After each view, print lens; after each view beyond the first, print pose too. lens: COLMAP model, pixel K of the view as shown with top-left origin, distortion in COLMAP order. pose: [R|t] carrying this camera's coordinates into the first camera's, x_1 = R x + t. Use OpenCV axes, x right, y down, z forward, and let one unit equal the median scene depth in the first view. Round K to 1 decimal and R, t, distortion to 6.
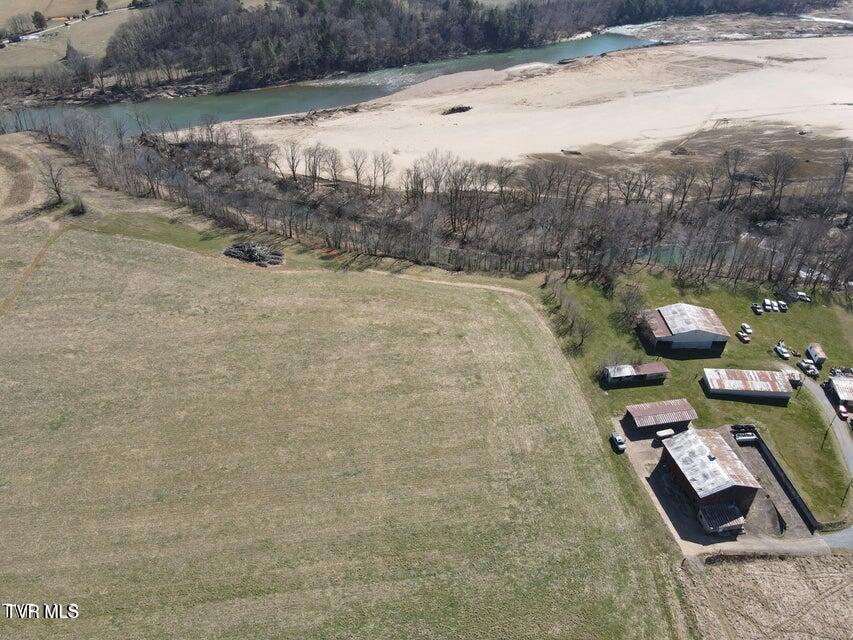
lens RADIAL K [[626.1, 0, 425.2], [0, 626.1, 318.5], [0, 0, 1]] dist [0.004563, 0.020505]
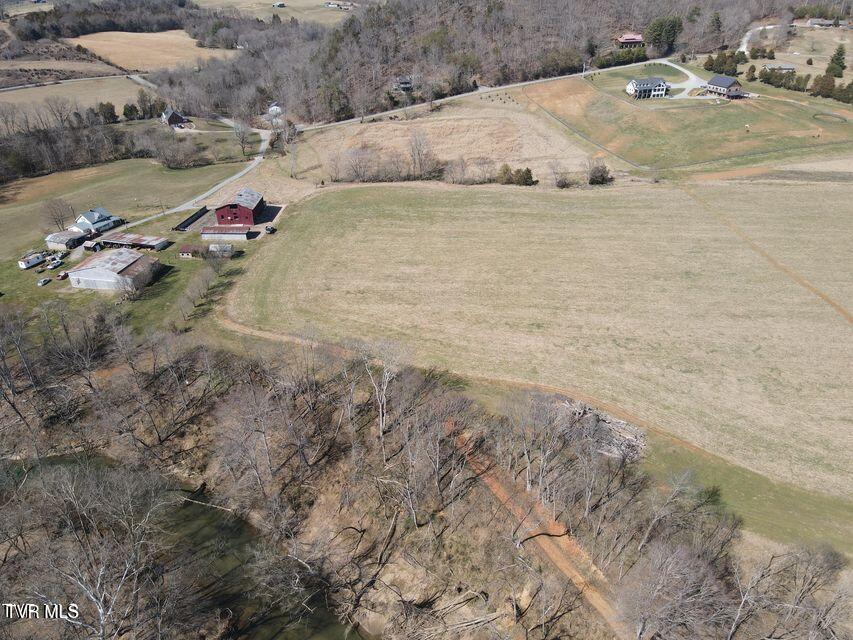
lens RADIAL K [[626.1, 0, 427.6], [0, 626.1, 320.6], [0, 0, 1]] dist [0.004563, 0.020505]
pose [[-0.979114, -0.094339, 0.180098, -0.376465], [0.125378, 0.417161, 0.900143, -1.107220], [-0.160049, 0.903923, -0.396620, 1.929481]]
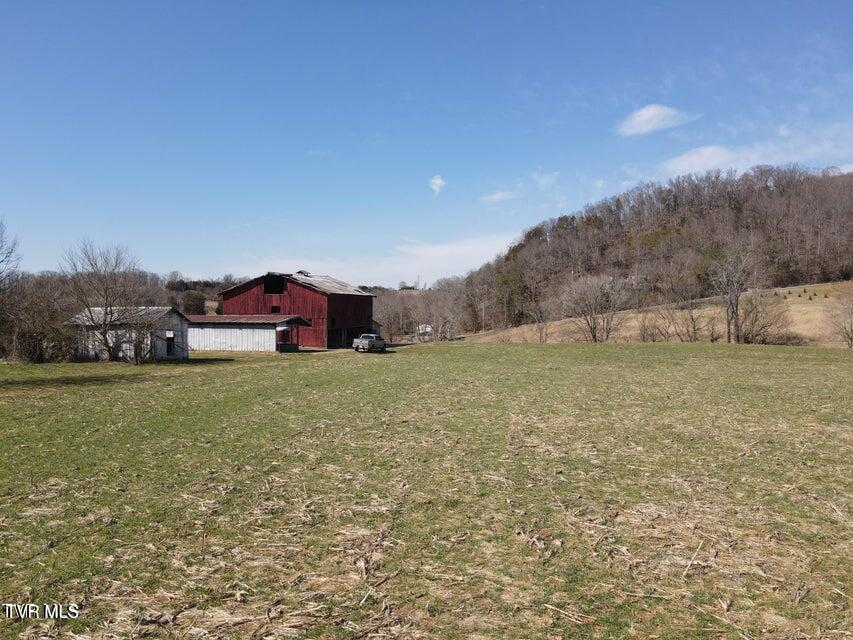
lens RADIAL K [[626.1, 0, 426.5], [0, 626.1, 317.6], [0, 0, 1]] dist [0.004563, 0.020505]
pose [[-0.910779, -0.002138, 0.412889, 0.119191], [0.243410, 0.804963, 0.541097, -0.033755], [-0.333517, 0.593321, -0.732623, 1.440789]]
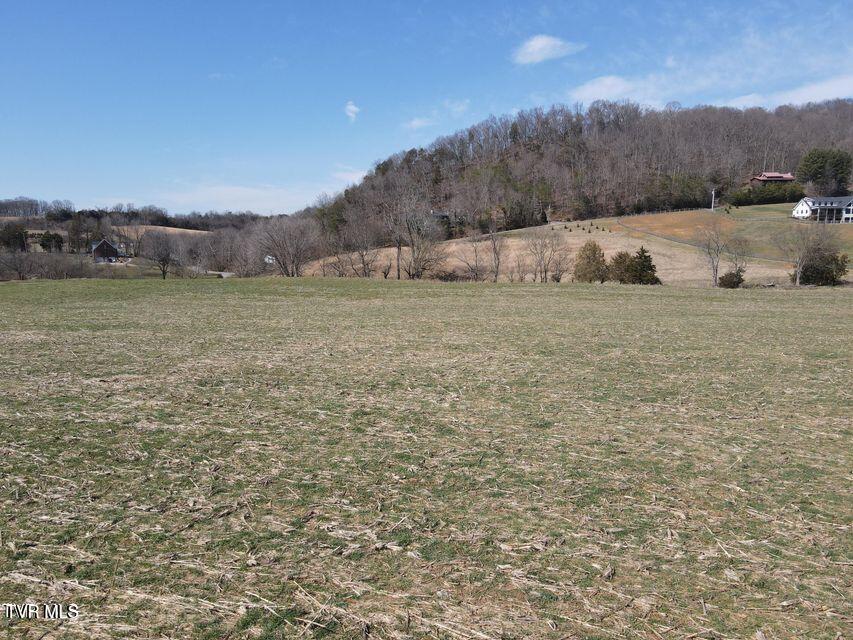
lens RADIAL K [[626.1, 0, 425.5], [0, 626.1, 312.7], [0, 0, 1]] dist [0.004563, 0.020505]
pose [[-0.937718, -0.034798, 0.345649, -0.302672], [0.208425, 0.739651, 0.639903, -0.009590], [-0.277927, 0.672091, -0.686331, 1.384152]]
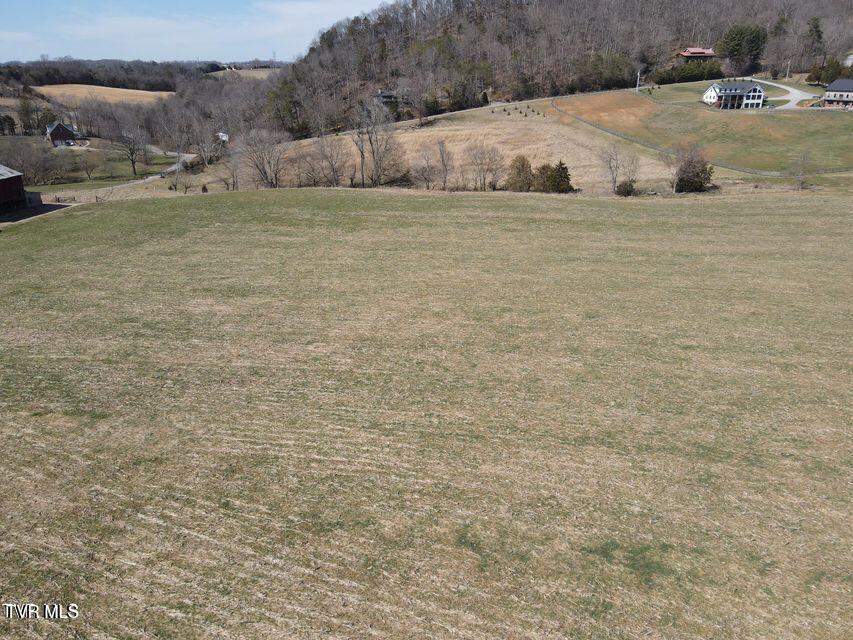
lens RADIAL K [[626.1, 0, 425.5], [0, 626.1, 319.2], [0, 0, 1]] dist [0.004563, 0.020505]
pose [[-0.966298, -0.085142, 0.242938, -0.343489], [0.156390, 0.555447, 0.816713, -0.236908], [-0.204476, 0.827182, -0.523412, 1.490745]]
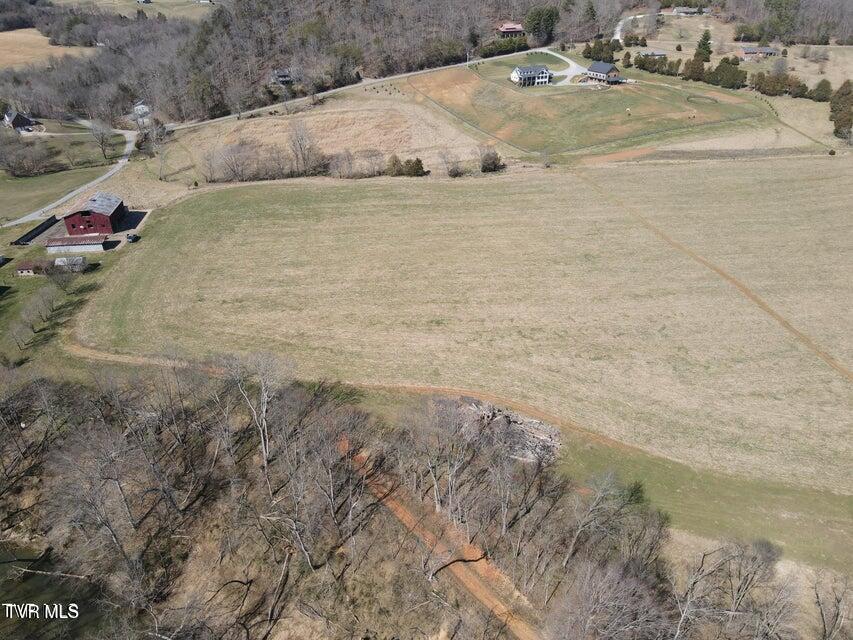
lens RADIAL K [[626.1, 0, 427.4], [0, 626.1, 320.1], [0, 0, 1]] dist [0.004563, 0.020505]
pose [[-0.999233, -0.015308, 0.036039, -0.389910], [0.026511, 0.412823, 0.910425, -1.001335], [-0.028814, 0.910683, -0.412101, 1.878768]]
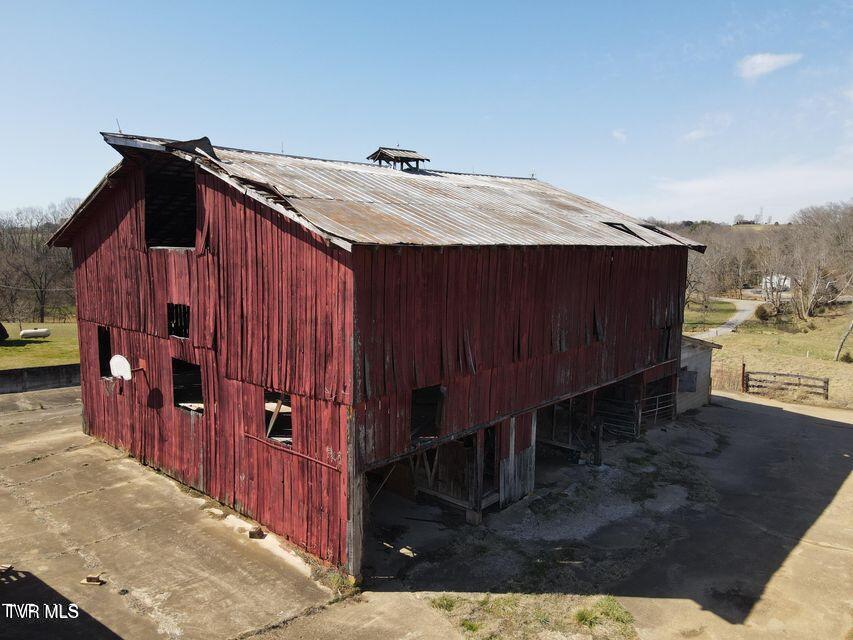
lens RADIAL K [[626.1, 0, 421.5], [0, 626.1, 319.6], [0, 0, 1]] dist [0.004563, 0.020505]
pose [[-0.602006, -0.092882, 0.793071, 0.341512], [0.463795, 0.767818, 0.441984, 0.188946], [-0.649986, 0.633899, -0.419153, 1.106778]]
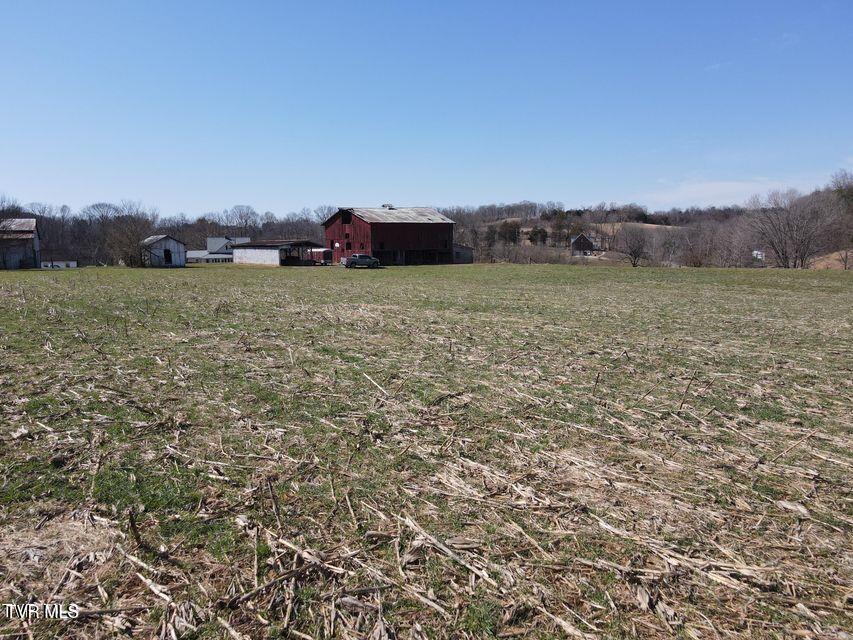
lens RADIAL K [[626.1, 0, 426.7], [0, 626.1, 318.4], [0, 0, 1]] dist [0.004563, 0.020505]
pose [[-0.473827, -0.100395, 0.874876, -0.213640], [0.524897, 0.765509, 0.372126, 0.073662], [-0.707086, 0.635544, -0.310022, 1.303207]]
